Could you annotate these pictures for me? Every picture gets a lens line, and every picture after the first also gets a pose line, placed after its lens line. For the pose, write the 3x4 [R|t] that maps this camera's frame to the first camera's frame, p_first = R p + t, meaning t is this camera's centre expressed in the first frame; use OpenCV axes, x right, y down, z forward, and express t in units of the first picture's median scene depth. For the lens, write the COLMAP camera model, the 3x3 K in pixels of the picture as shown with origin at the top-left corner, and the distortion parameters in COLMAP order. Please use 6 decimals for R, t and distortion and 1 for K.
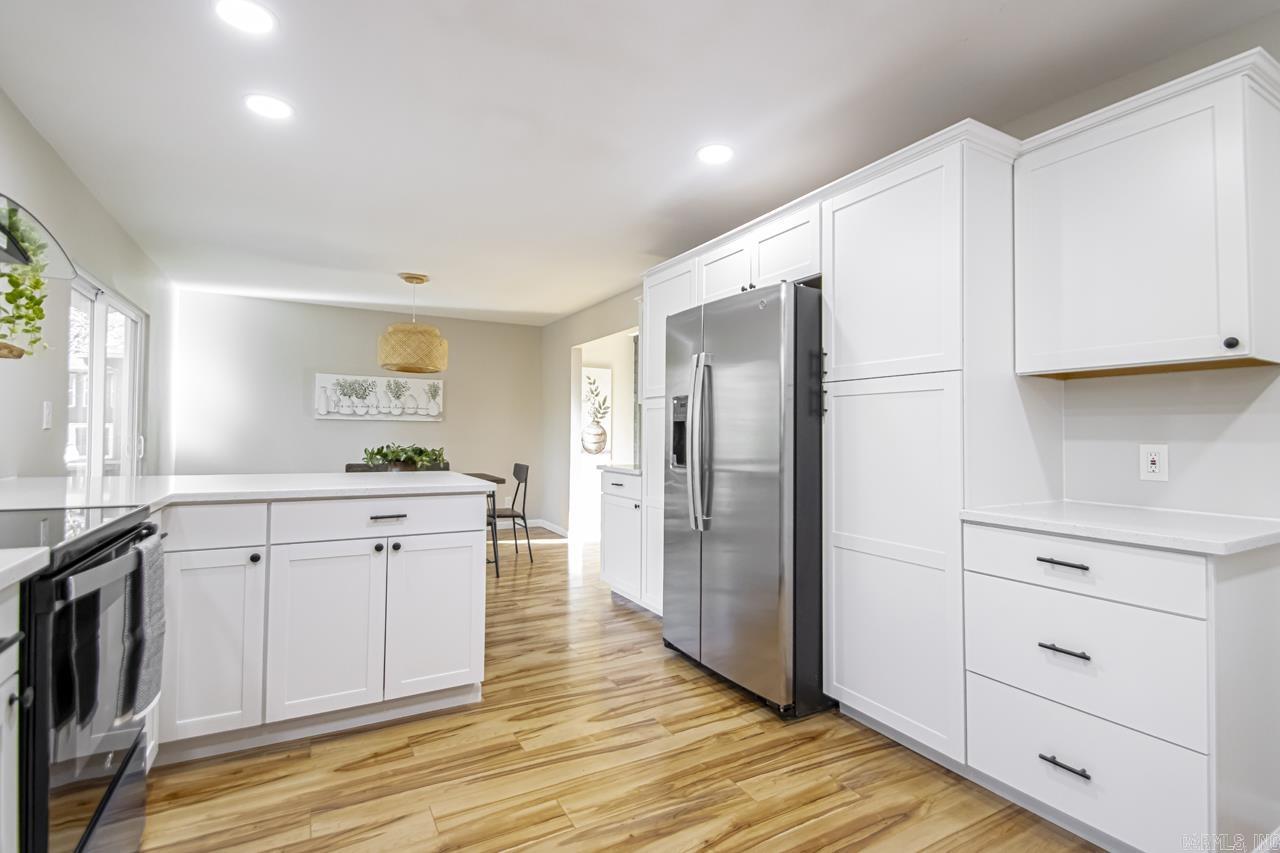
lens RADIAL K [[604.6, 0, 648.8], [0, 604.6, 423.1], [0, 0, 1]] dist [-0.000212, -0.000242]
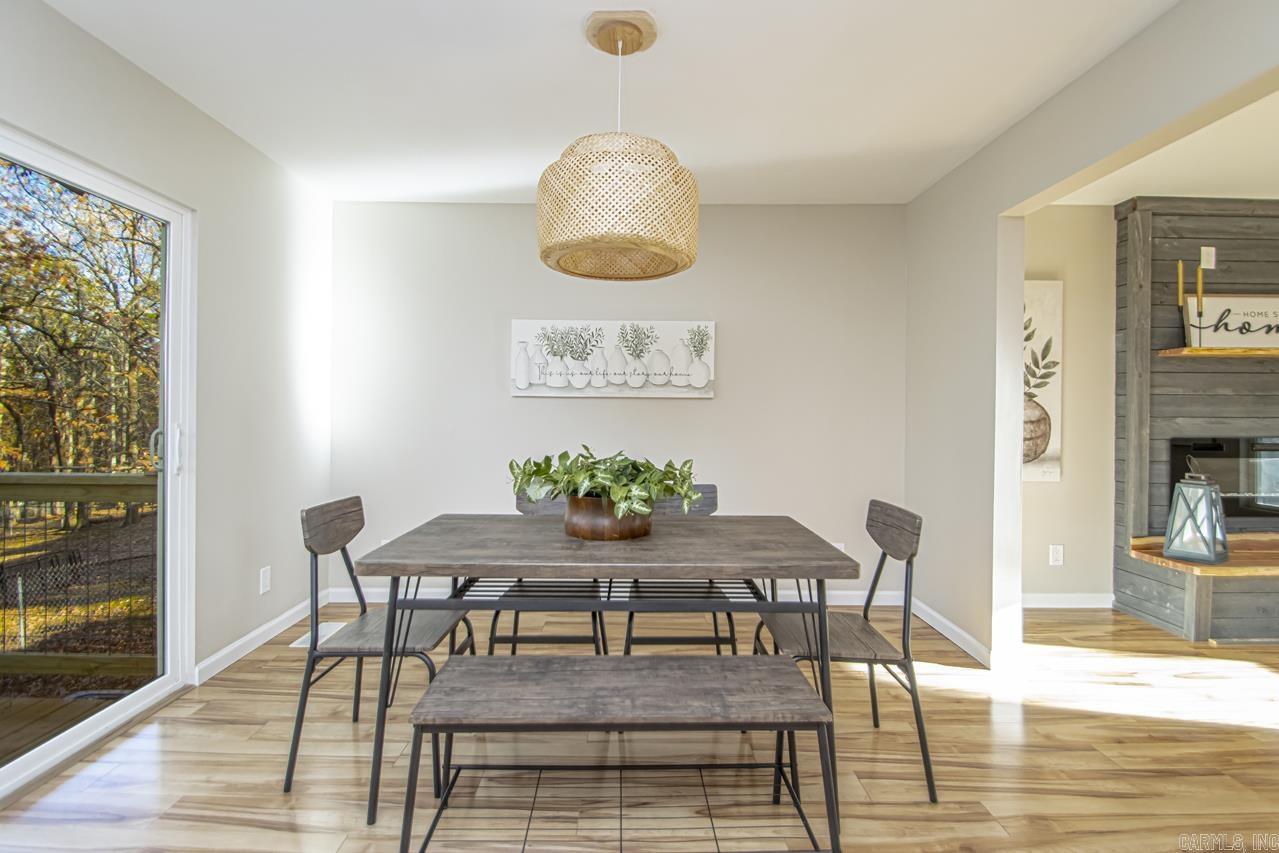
lens RADIAL K [[604.1, 0, 648.3], [0, 604.1, 423.1], [0, 0, 1]] dist [-0.000212, -0.000242]
pose [[0.879970, 0.005115, -0.475001, -0.144672], [0.010488, 0.999489, 0.030193, 0.003188], [0.474913, -0.031551, 0.879467, 0.524115]]
